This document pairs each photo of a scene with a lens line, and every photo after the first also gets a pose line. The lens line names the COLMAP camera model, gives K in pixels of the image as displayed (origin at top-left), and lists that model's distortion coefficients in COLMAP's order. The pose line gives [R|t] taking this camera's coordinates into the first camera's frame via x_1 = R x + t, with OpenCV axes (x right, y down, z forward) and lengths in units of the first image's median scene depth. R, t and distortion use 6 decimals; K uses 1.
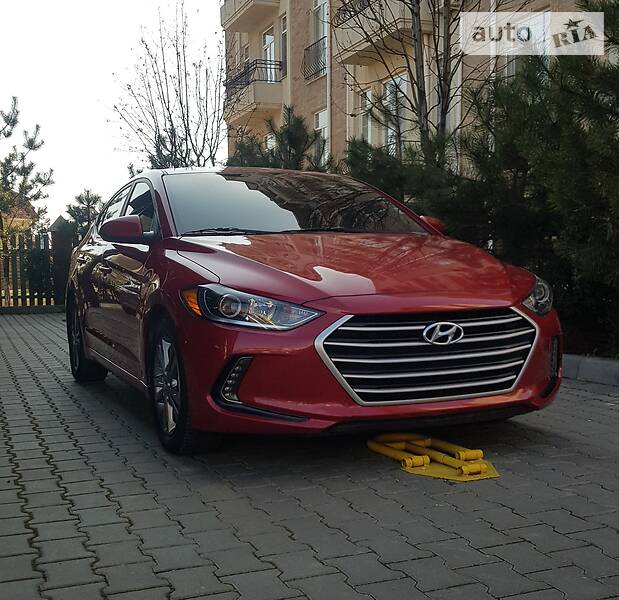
lens RADIAL K [[853.8, 0, 309.9], [0, 853.8, 321.8], [0, 0, 1]] dist [0.075169, -0.015343]
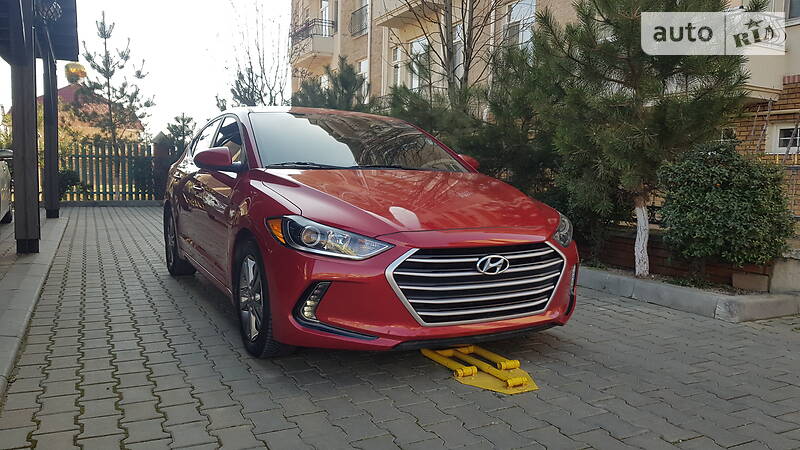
lens RADIAL K [[616.8, 0, 404.0], [0, 616.8, 227.3], [0, 0, 1]] dist [0.076011, -0.140245]
pose [[0.995375, 0.026558, 0.092323, -0.043919], [-0.028667, 0.999356, 0.021593, -0.050346], [-0.091690, -0.024140, 0.995495, 0.155786]]
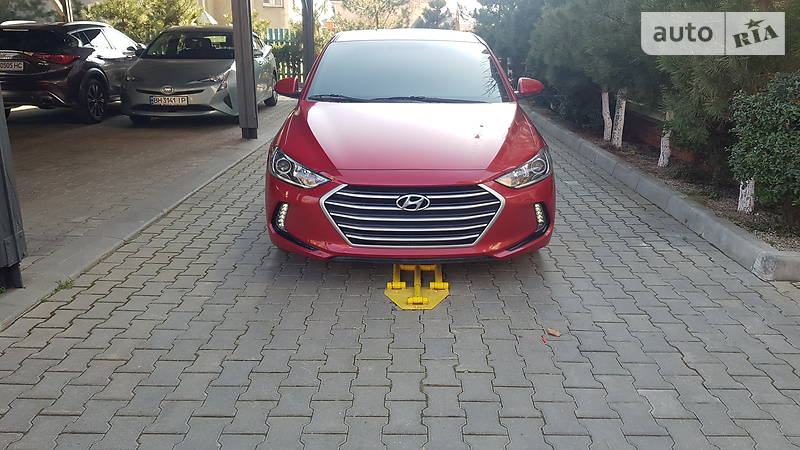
lens RADIAL K [[616.8, 0, 404.0], [0, 616.8, 227.3], [0, 0, 1]] dist [0.076011, -0.140245]
pose [[0.925184, 0.134641, -0.354832, 0.476664], [-0.048930, 0.969468, 0.240286, -0.177164], [0.376351, -0.204947, 0.903525, 0.080384]]
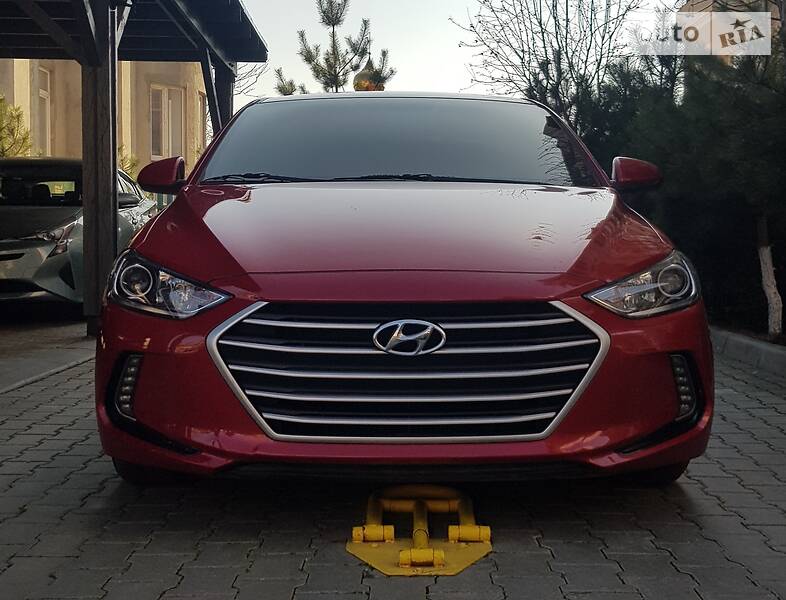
lens RADIAL K [[1089.0, 0, 393.0], [0, 1089.0, 300.0], [0, 0, 1]] dist [0.166541, -0.646669]
pose [[0.925507, 0.045048, -0.376041, 0.425944], [-0.045955, 0.998922, 0.006562, -0.018197], [0.375931, 0.011208, 0.926580, 0.230525]]
